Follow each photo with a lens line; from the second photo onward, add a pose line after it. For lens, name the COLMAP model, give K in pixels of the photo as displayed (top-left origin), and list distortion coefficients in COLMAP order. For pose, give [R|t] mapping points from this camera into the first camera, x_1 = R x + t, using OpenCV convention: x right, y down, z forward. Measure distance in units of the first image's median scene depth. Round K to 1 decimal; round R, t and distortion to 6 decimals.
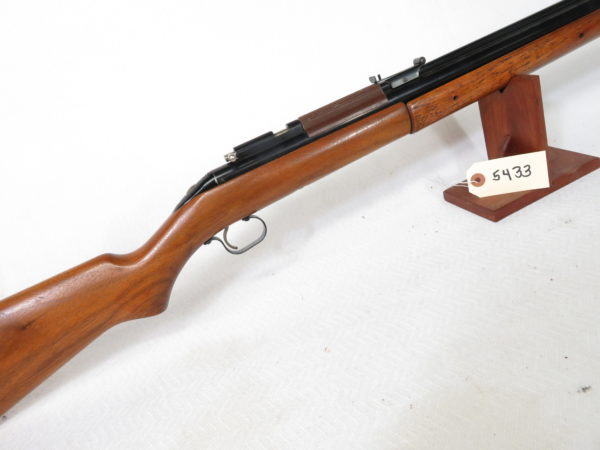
lens RADIAL K [[495.3, 0, 300.0], [0, 495.3, 225.0], [0, 0, 1]] dist [0.009693, -0.000475]
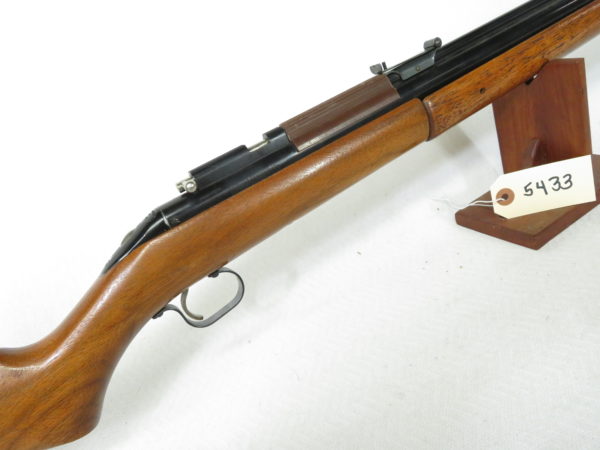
lens RADIAL K [[495.3, 0, 300.0], [0, 495.3, 225.0], [0, 0, 1]] dist [0.009693, -0.000475]
pose [[0.989802, -0.066660, 0.125888, -0.070958], [0.072430, 0.996496, -0.041822, -0.041903], [-0.122659, 0.050514, 0.991162, 0.300790]]
